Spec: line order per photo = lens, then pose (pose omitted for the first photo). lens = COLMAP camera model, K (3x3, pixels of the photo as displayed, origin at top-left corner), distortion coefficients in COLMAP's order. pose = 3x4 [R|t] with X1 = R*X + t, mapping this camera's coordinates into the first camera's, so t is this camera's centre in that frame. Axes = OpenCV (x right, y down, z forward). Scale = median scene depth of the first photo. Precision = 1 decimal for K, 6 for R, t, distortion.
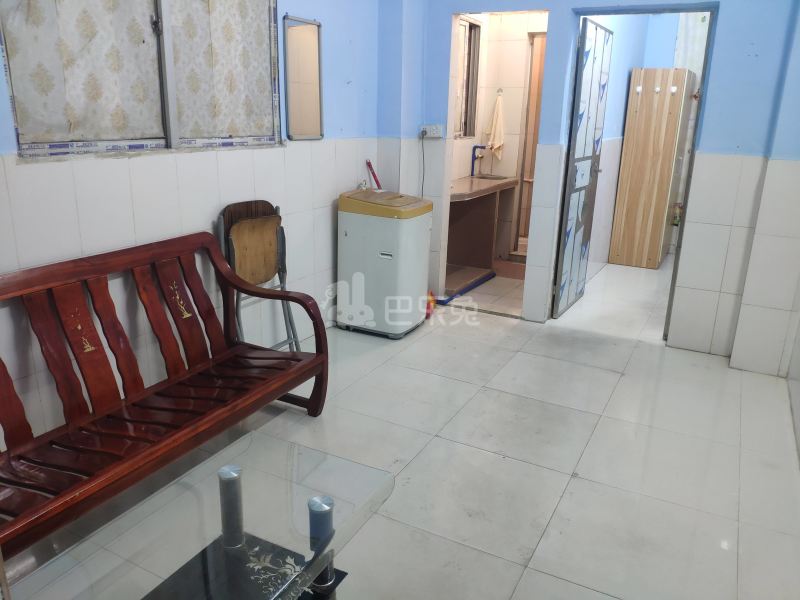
lens RADIAL K [[610.5, 0, 400.0], [0, 610.5, 300.0], [0, 0, 1]] dist [-0.003218, -0.089957]
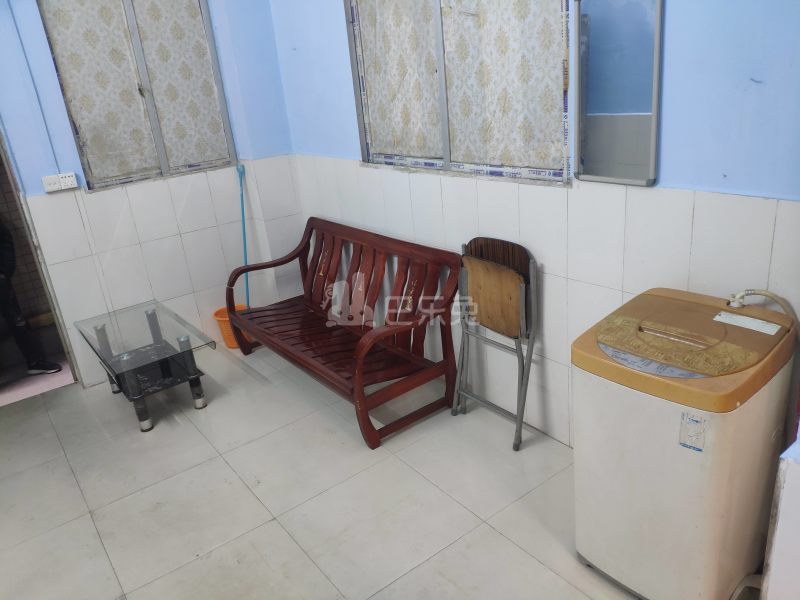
lens RADIAL K [[610.5, 0, 400.0], [0, 610.5, 300.0], [0, 0, 1]] dist [-0.003218, -0.089957]
pose [[-0.403670, 0.342053, -0.848558, 0.610886], [-0.173934, 0.881876, 0.438226, -0.478004], [0.898219, 0.324492, -0.296492, 1.252802]]
